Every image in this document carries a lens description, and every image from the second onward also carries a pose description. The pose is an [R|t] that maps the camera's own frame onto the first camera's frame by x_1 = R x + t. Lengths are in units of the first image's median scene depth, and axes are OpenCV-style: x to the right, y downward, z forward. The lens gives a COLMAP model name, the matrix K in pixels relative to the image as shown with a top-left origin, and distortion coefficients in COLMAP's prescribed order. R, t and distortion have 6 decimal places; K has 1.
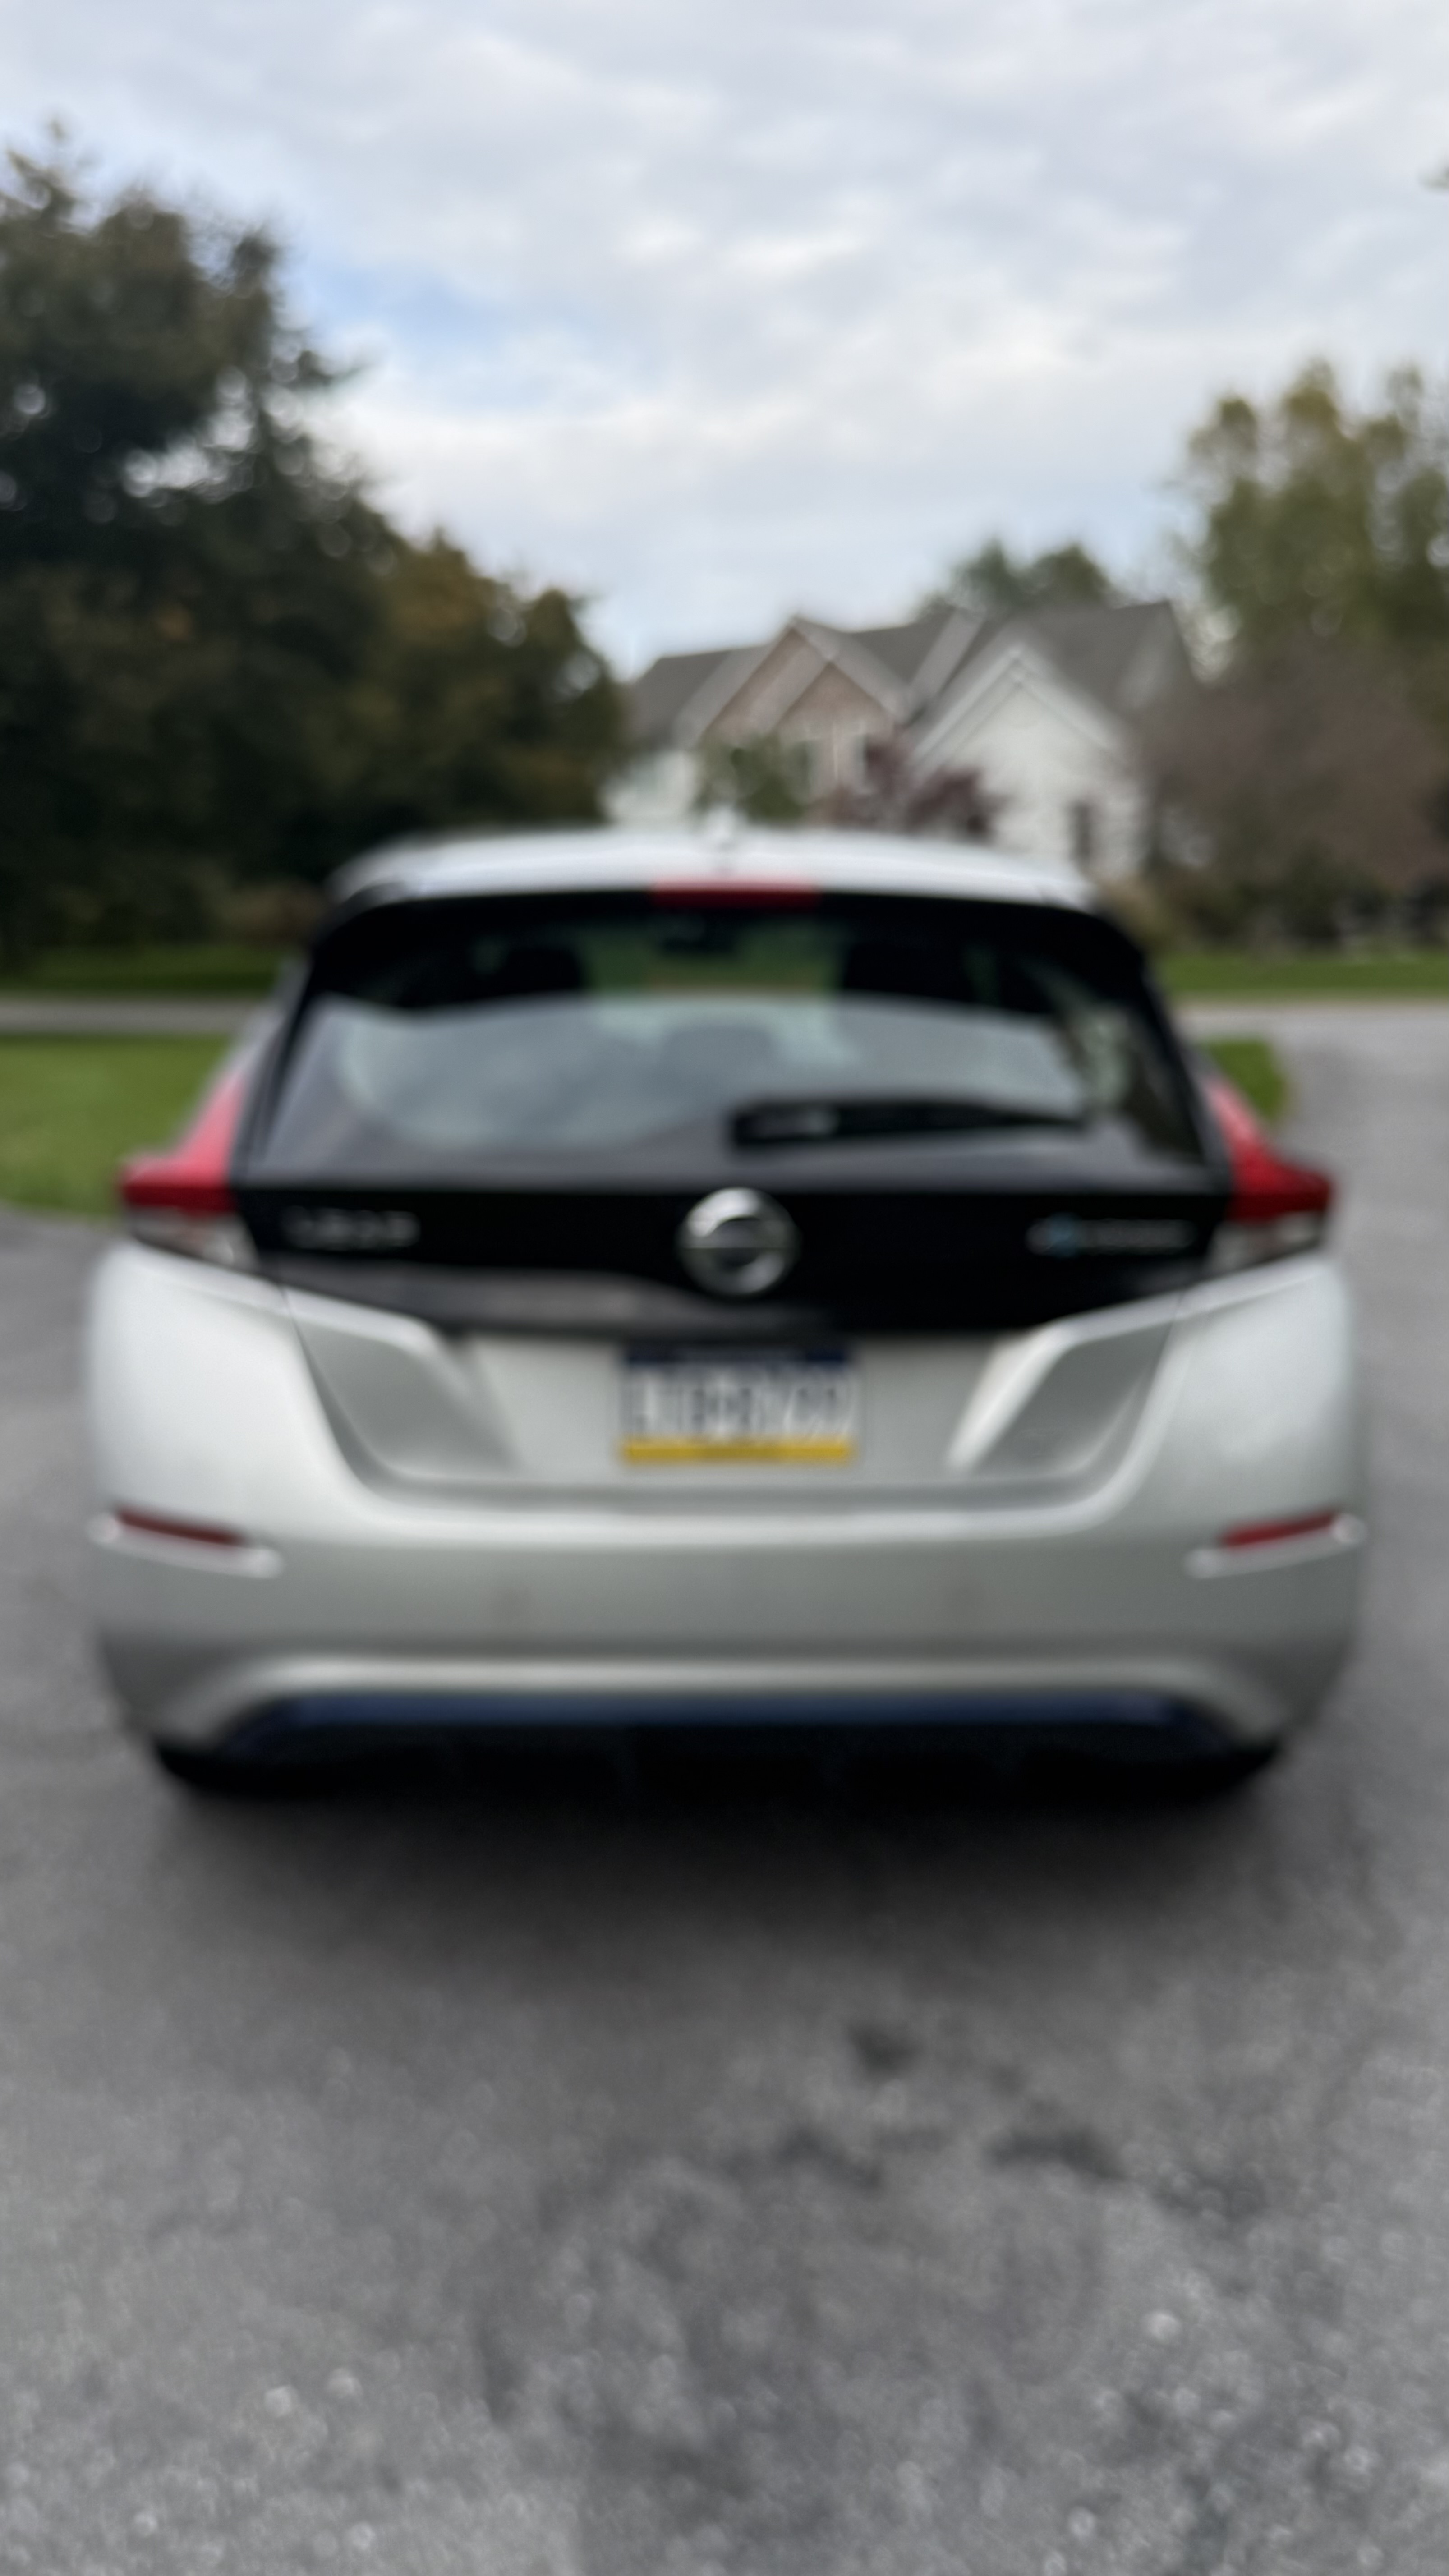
lens RADIAL K [[1904.1, 0, 777.0], [0, 1904.1, 1289.6], [0, 0, 1]] dist [0.002510, 0.003002]
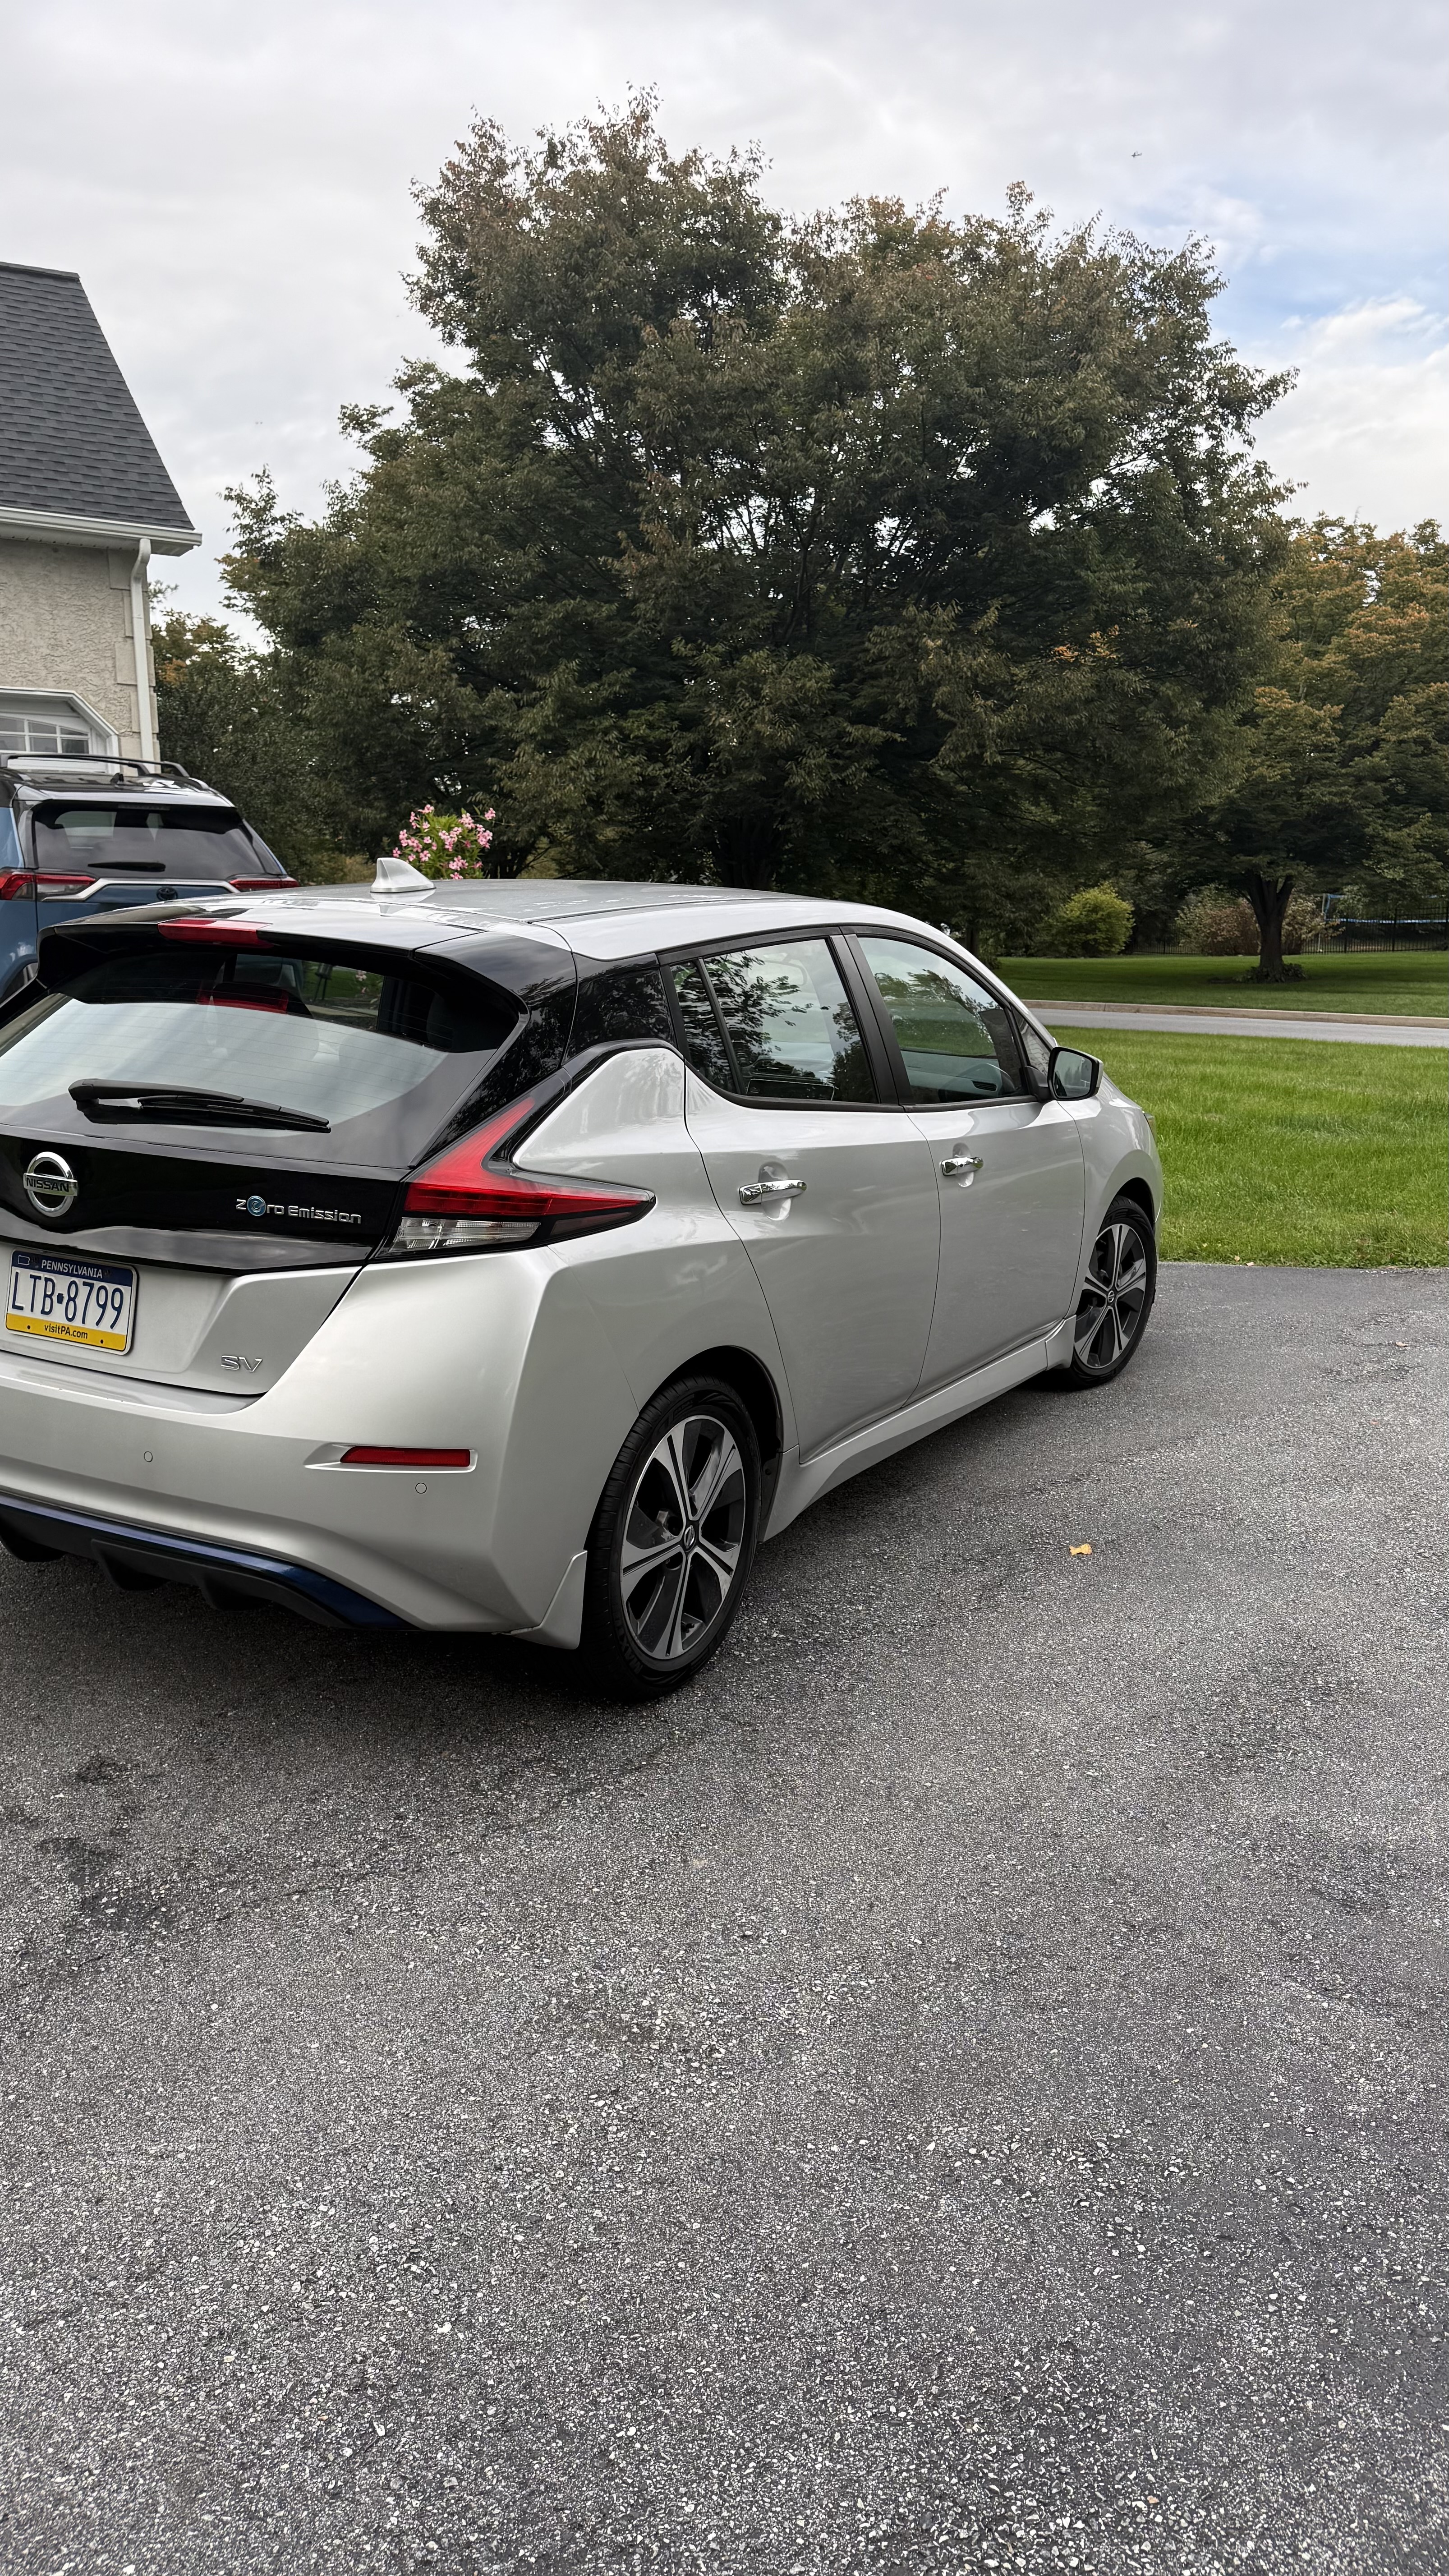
lens RADIAL K [[1904.1, 0, 777.0], [0, 1904.1, 1289.6], [0, 0, 1]] dist [0.002510, 0.003002]
pose [[0.873136, 0.123112, -0.471674, 0.103717], [-0.124883, 0.991785, 0.027689, -0.004892], [0.471208, 0.034728, 0.881338, 0.000480]]
